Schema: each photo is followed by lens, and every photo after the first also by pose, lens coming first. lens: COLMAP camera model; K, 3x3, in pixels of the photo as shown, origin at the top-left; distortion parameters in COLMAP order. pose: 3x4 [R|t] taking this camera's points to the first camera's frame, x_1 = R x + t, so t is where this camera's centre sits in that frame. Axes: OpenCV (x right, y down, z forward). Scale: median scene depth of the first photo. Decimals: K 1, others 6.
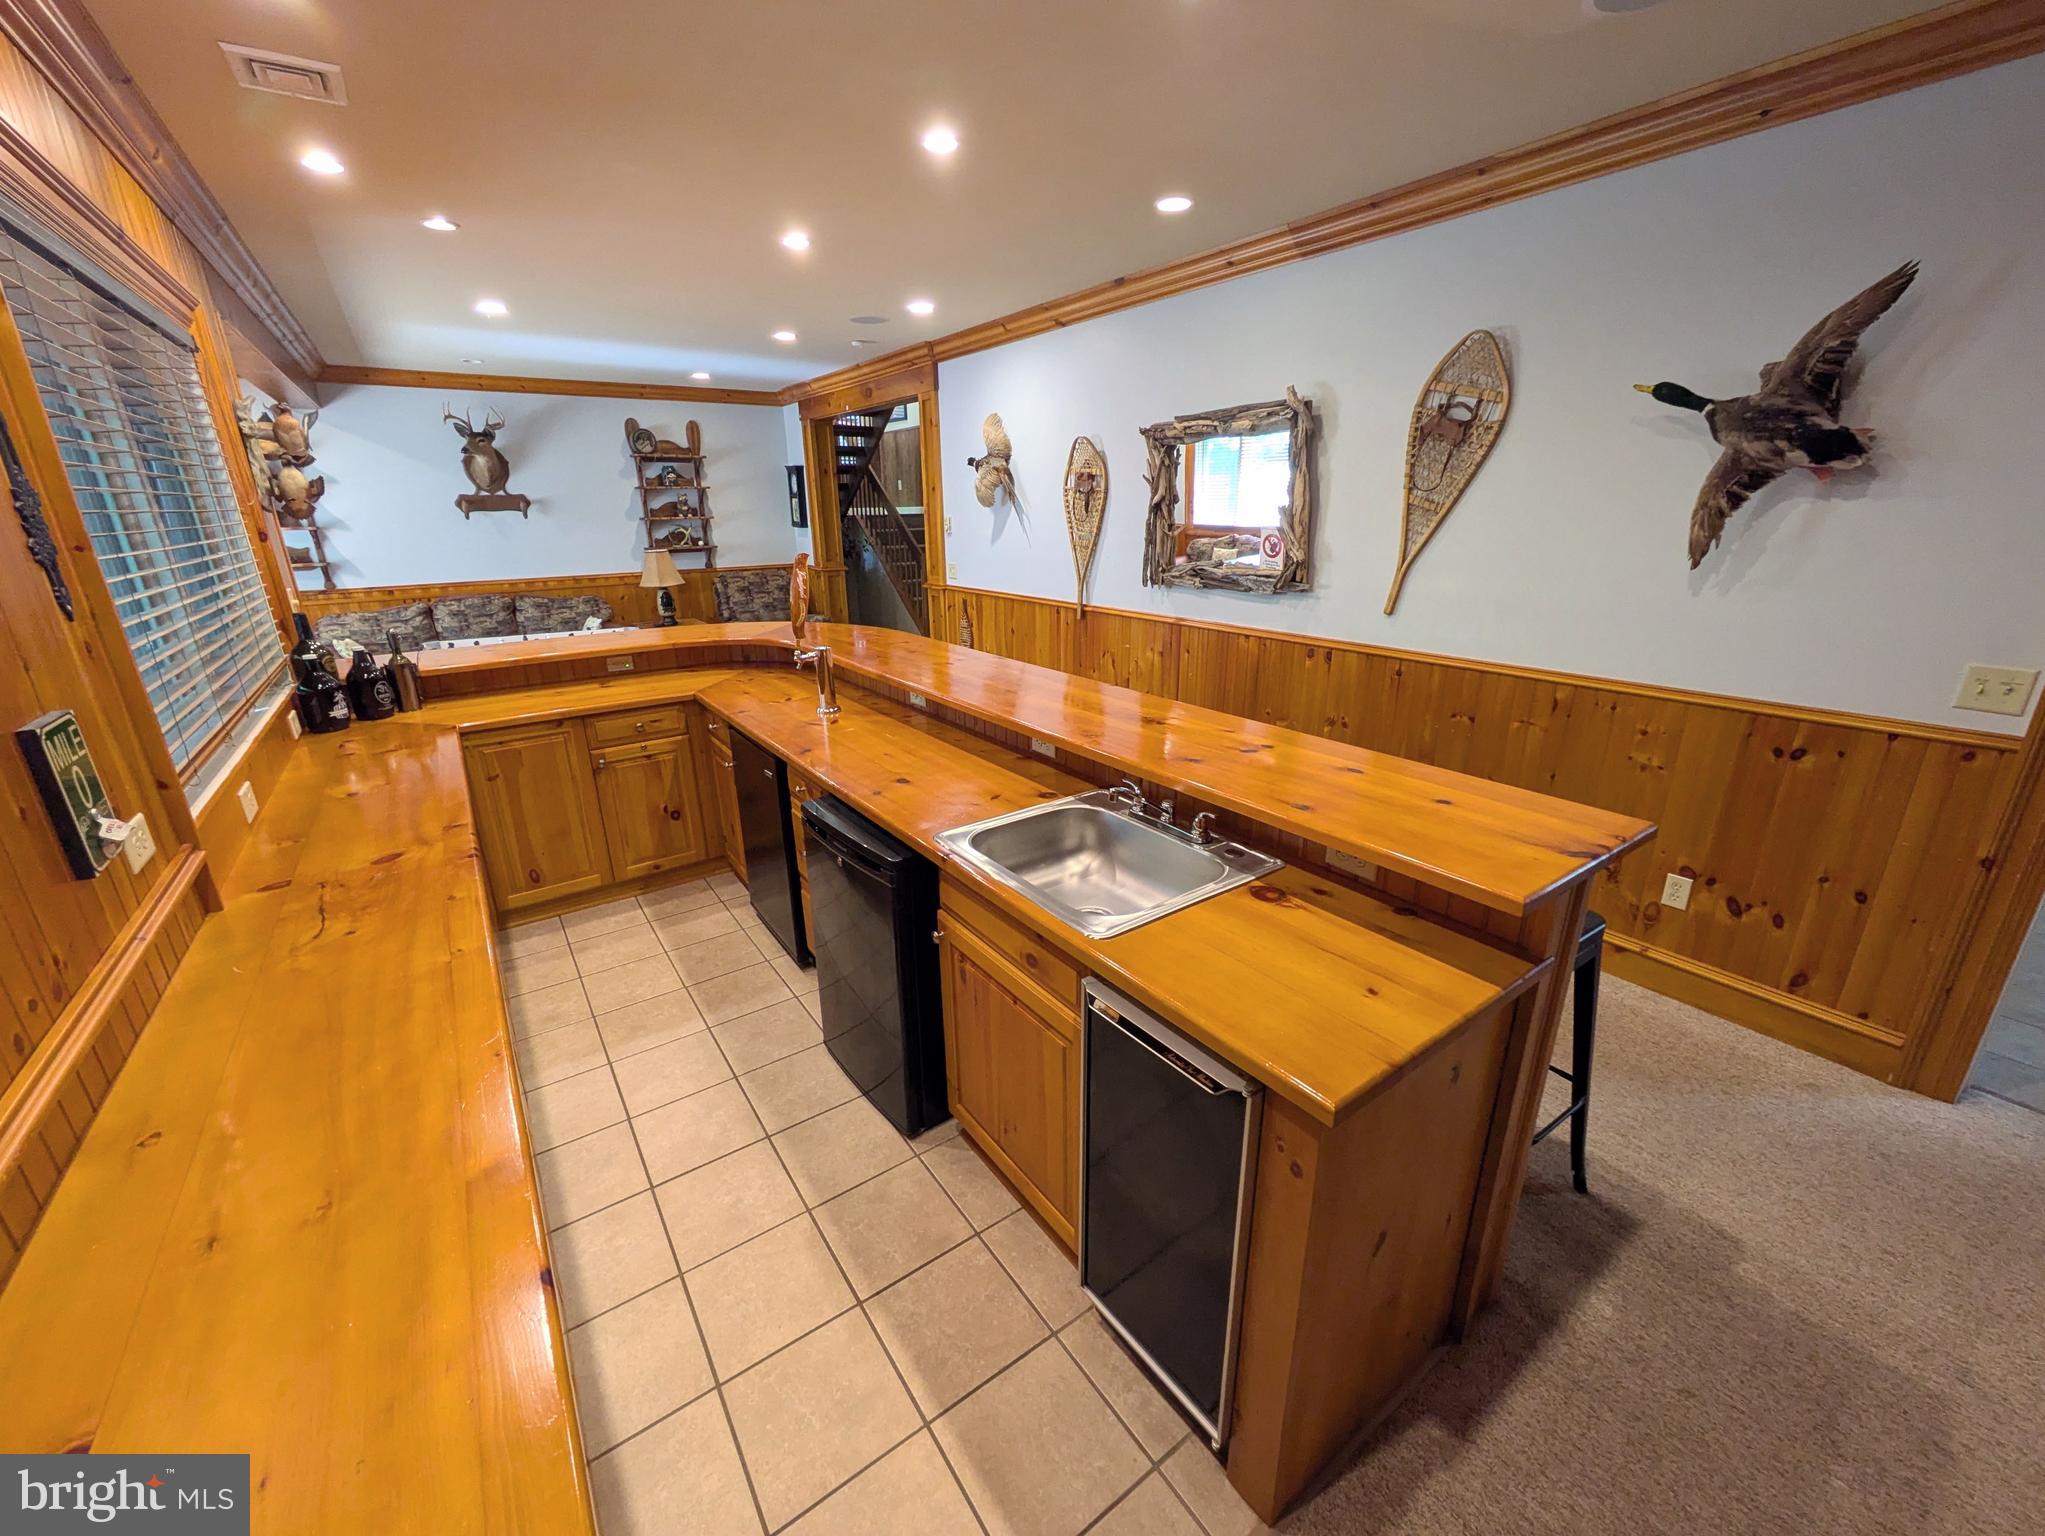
lens RADIAL K [[807.4, 0, 1032.1], [0, 807.4, 764.5], [0, 0, 1]] dist [-0.001317, 0.000437]
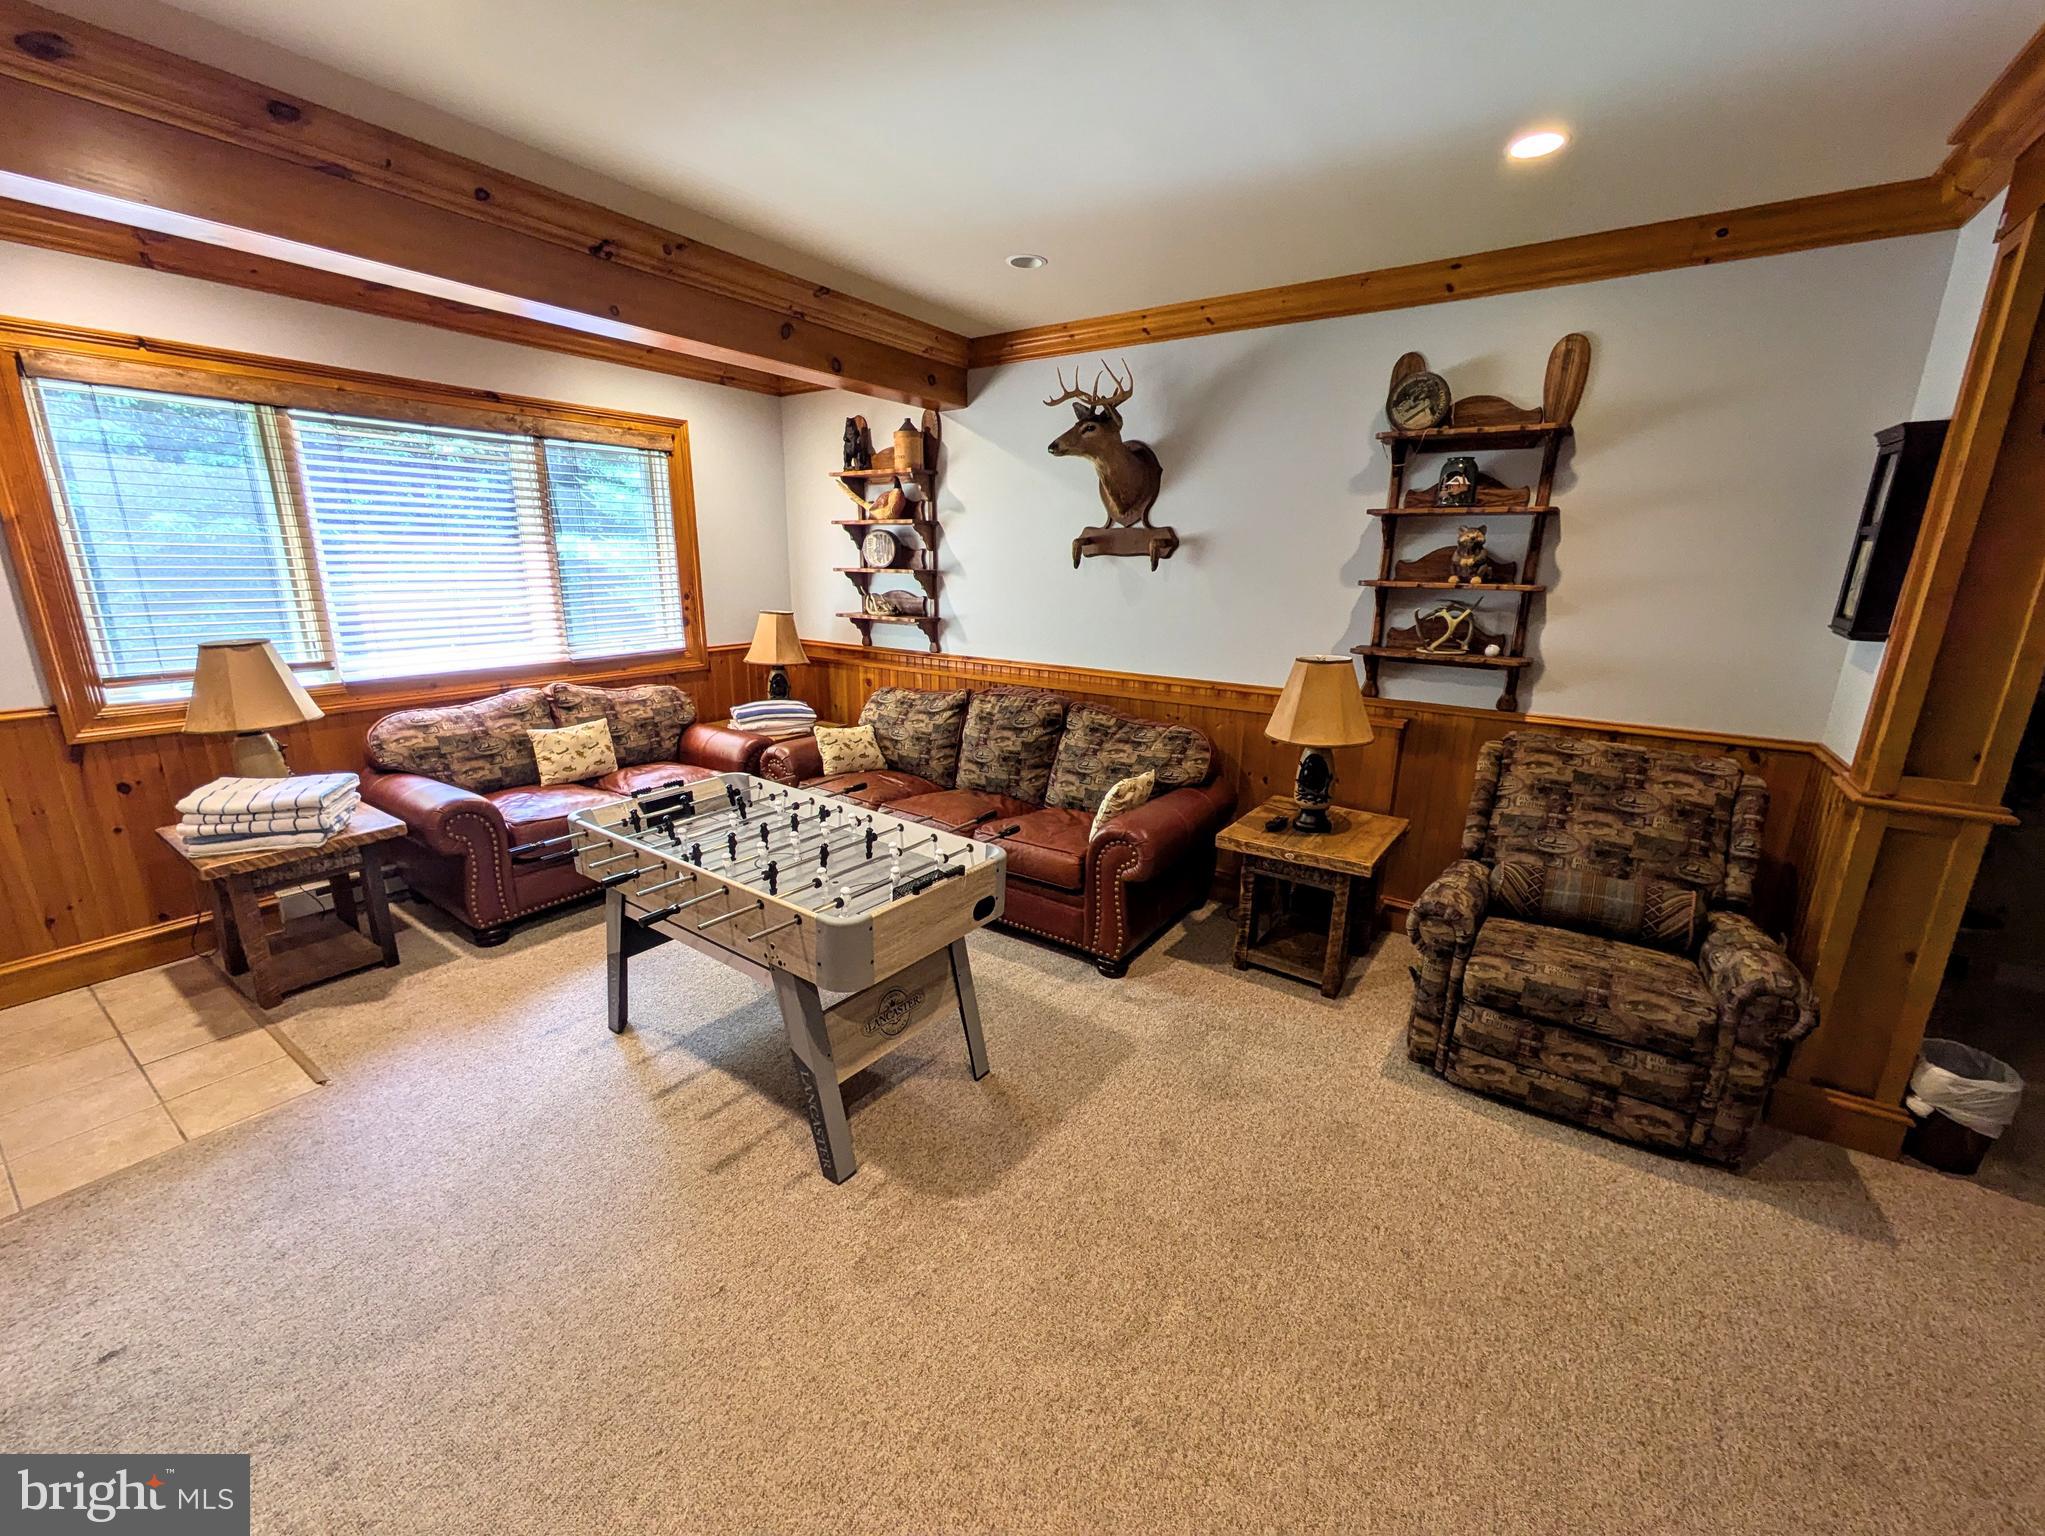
lens RADIAL K [[807.4, 0, 1032.1], [0, 807.4, 764.5], [0, 0, 1]] dist [-0.001317, 0.000437]
pose [[0.342273, 0.255885, -0.904086, -0.119527], [-0.308573, 0.939447, 0.149072, -0.217923], [0.887486, 0.227954, 0.400507, 0.675906]]
